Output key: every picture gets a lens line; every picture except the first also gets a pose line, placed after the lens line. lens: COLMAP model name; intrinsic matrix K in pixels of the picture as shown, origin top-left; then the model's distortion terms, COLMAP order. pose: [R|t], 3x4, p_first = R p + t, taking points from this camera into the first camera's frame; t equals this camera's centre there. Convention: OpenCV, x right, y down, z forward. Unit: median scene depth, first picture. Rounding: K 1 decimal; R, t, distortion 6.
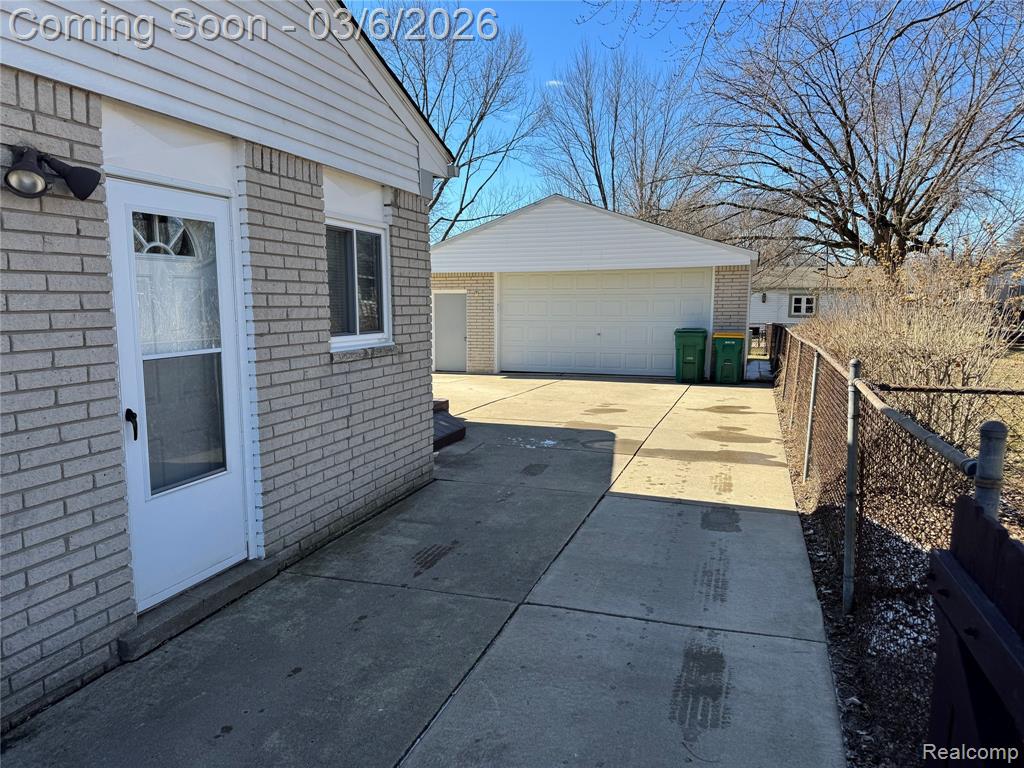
lens RADIAL K [[706.7, 0, 505.6], [0, 706.7, 380.5], [0, 0, 1]] dist [0.120974, -0.208619]
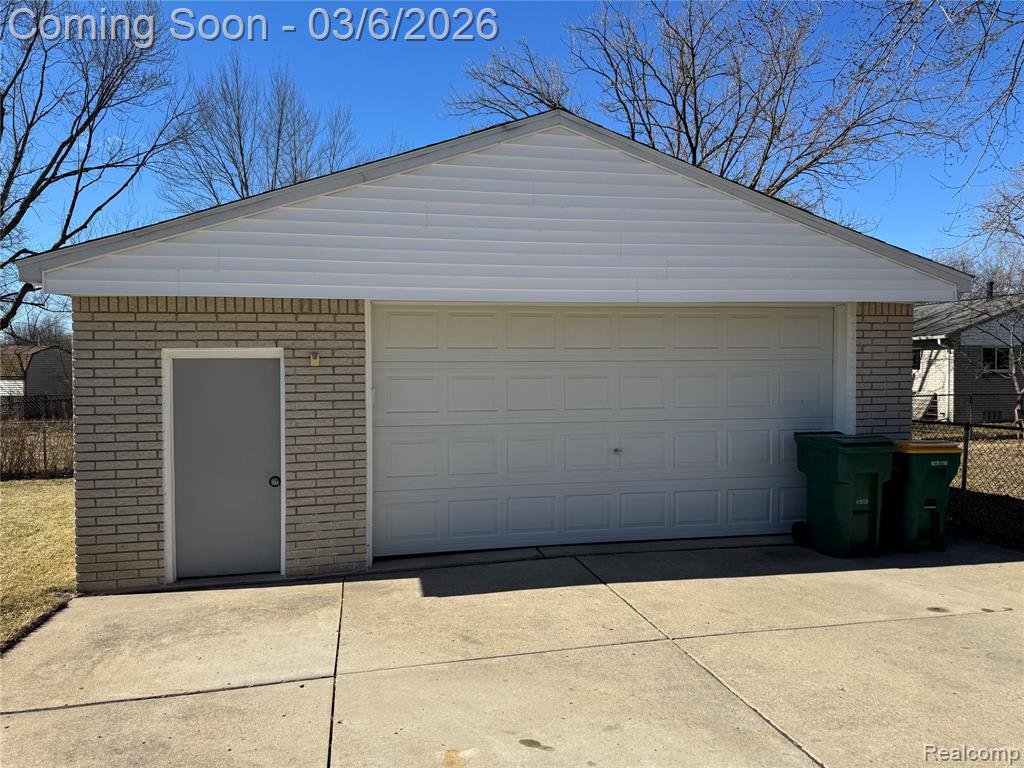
lens RADIAL K [[712.3, 0, 514.3], [0, 712.3, 384.9], [0, 0, 1]] dist [0.102553, -0.148496]
pose [[0.856046, -0.014081, 0.516708, -0.465631], [0.063326, 0.994956, -0.077801, -0.233571], [-0.513006, 0.099322, 0.852619, 2.005621]]
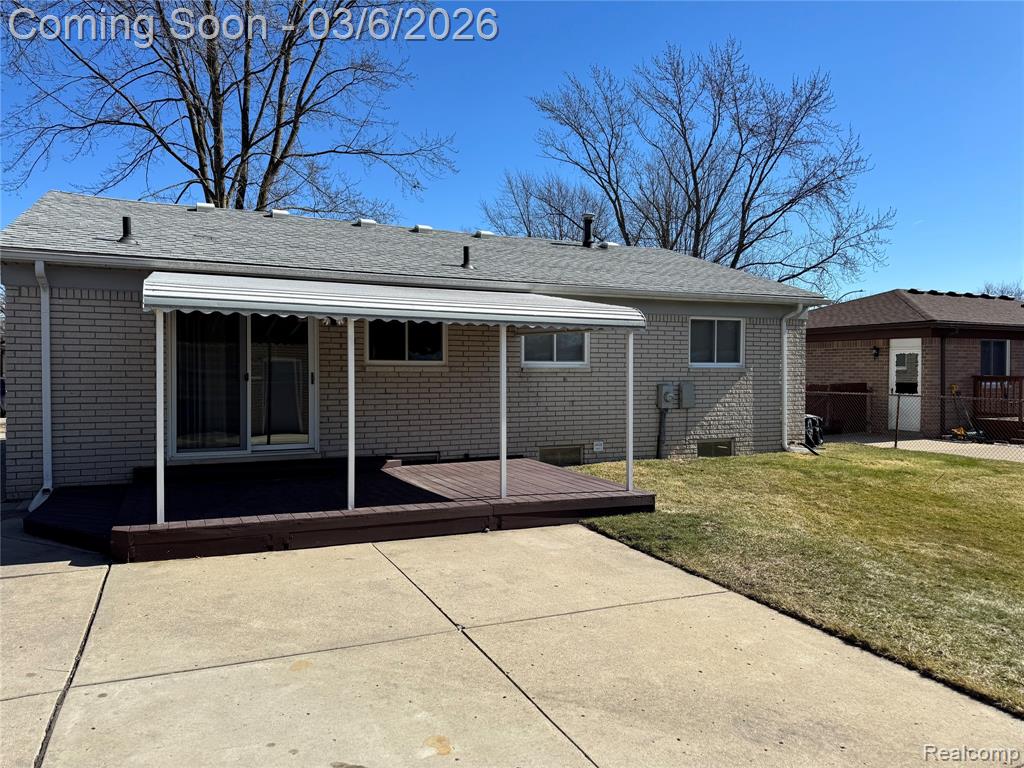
lens RADIAL K [[714.3, 0, 518.4], [0, 714.3, 380.6], [0, 0, 1]] dist [0.076231, -0.081236]
pose [[-0.717733, 0.010631, -0.696237, 0.169030], [-0.081592, 0.991711, 0.099255, -0.330816], [0.691521, 0.128046, -0.710917, 3.017733]]
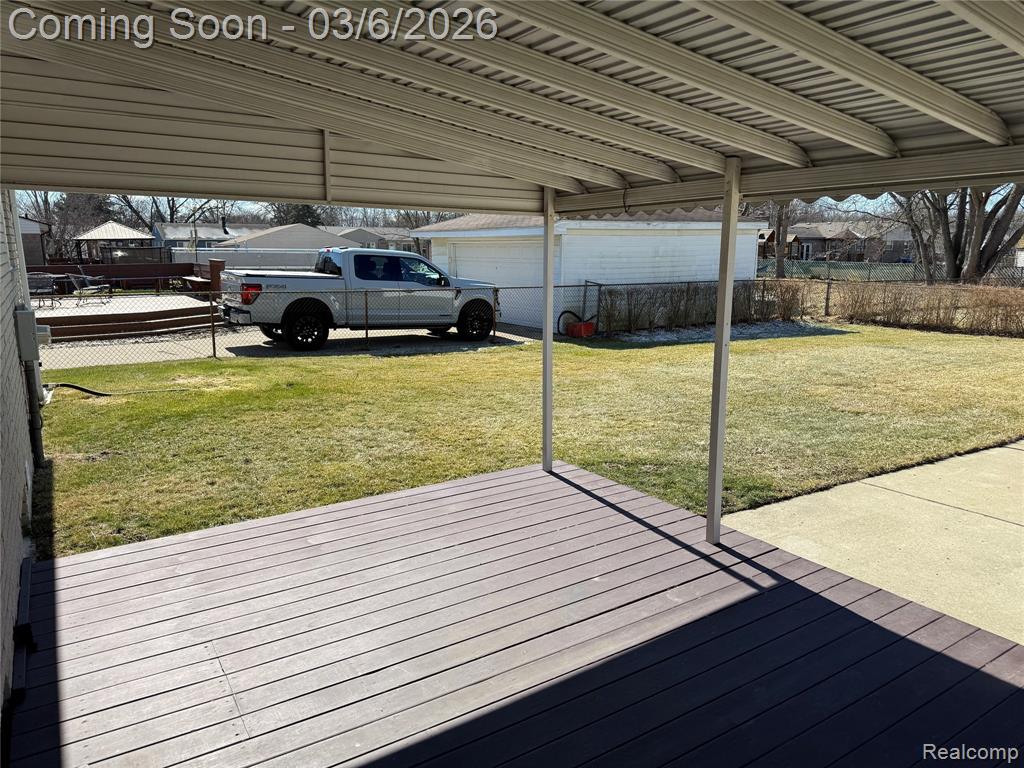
lens RADIAL K [[712.3, 0, 514.3], [0, 712.3, 384.9], [0, 0, 1]] dist [0.102553, -0.148496]
pose [[0.776692, 0.117427, -0.618838, -0.495285], [-0.068295, 0.992376, 0.102592, -0.184463], [0.626168, -0.037419, 0.778790, 1.341836]]
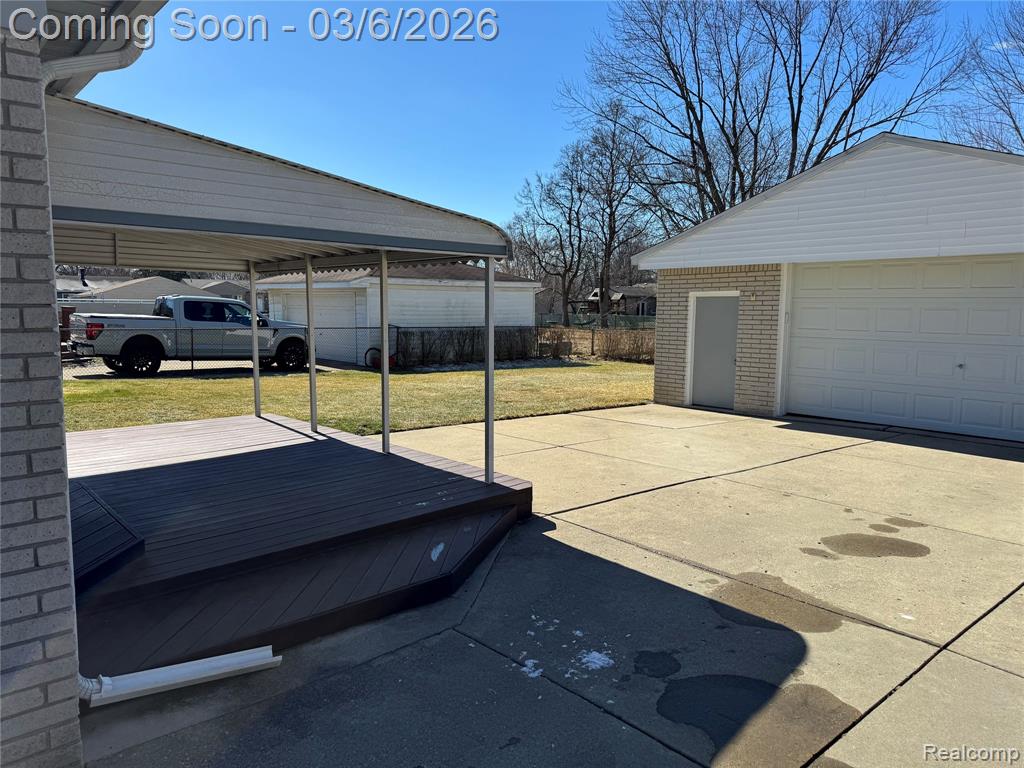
lens RADIAL K [[706.7, 0, 505.6], [0, 706.7, 380.5], [0, 0, 1]] dist [0.120974, -0.208619]
pose [[0.863054, 0.060061, -0.501527, 0.327181], [-0.062494, 0.997974, 0.011971, -0.114456], [0.501230, 0.021011, 0.865059, 0.930452]]
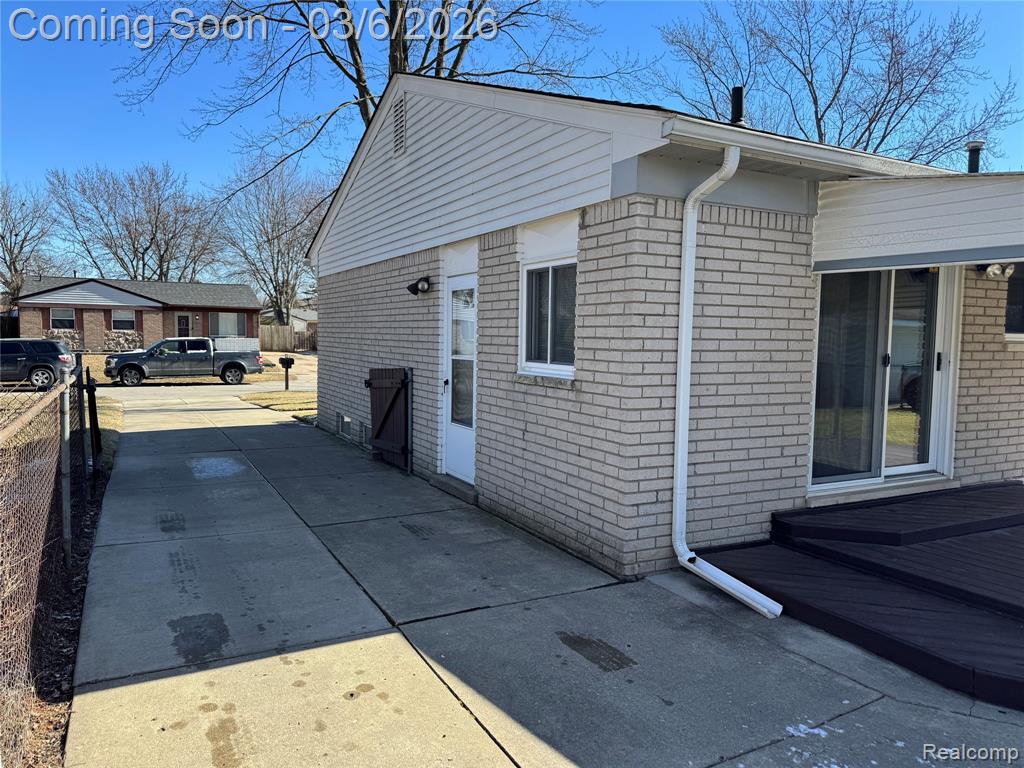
lens RADIAL K [[716.2, 0, 526.7], [0, 716.2, 386.3], [0, 0, 1]] dist [0.084480, -0.103832]
pose [[-0.672986, 0.044582, -0.738310, 0.593758], [-0.097705, 0.984077, 0.148482, -0.181972], [0.733173, 0.172063, -0.657914, 1.640802]]
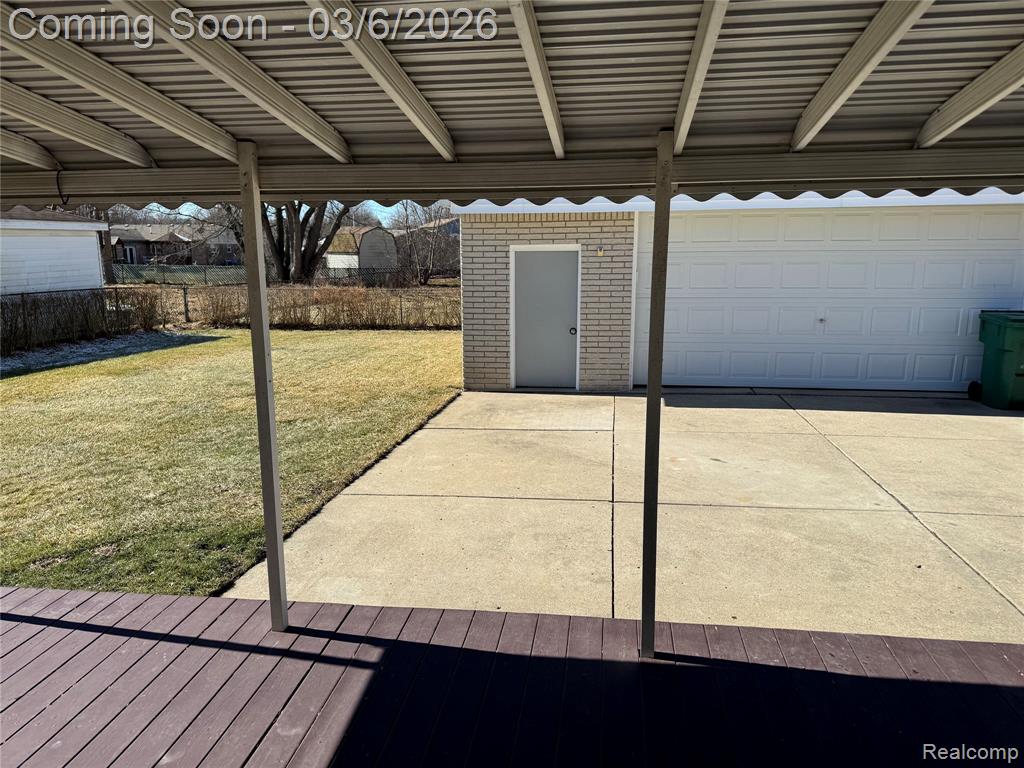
lens RADIAL K [[710.7, 0, 516.2], [0, 710.7, 380.1], [0, 0, 1]] dist [0.108345, -0.155519]
pose [[0.981818, -0.036498, 0.186281, -0.688843], [0.023397, 0.997126, 0.072052, -0.201153], [-0.188376, -0.066384, 0.979851, 1.441828]]
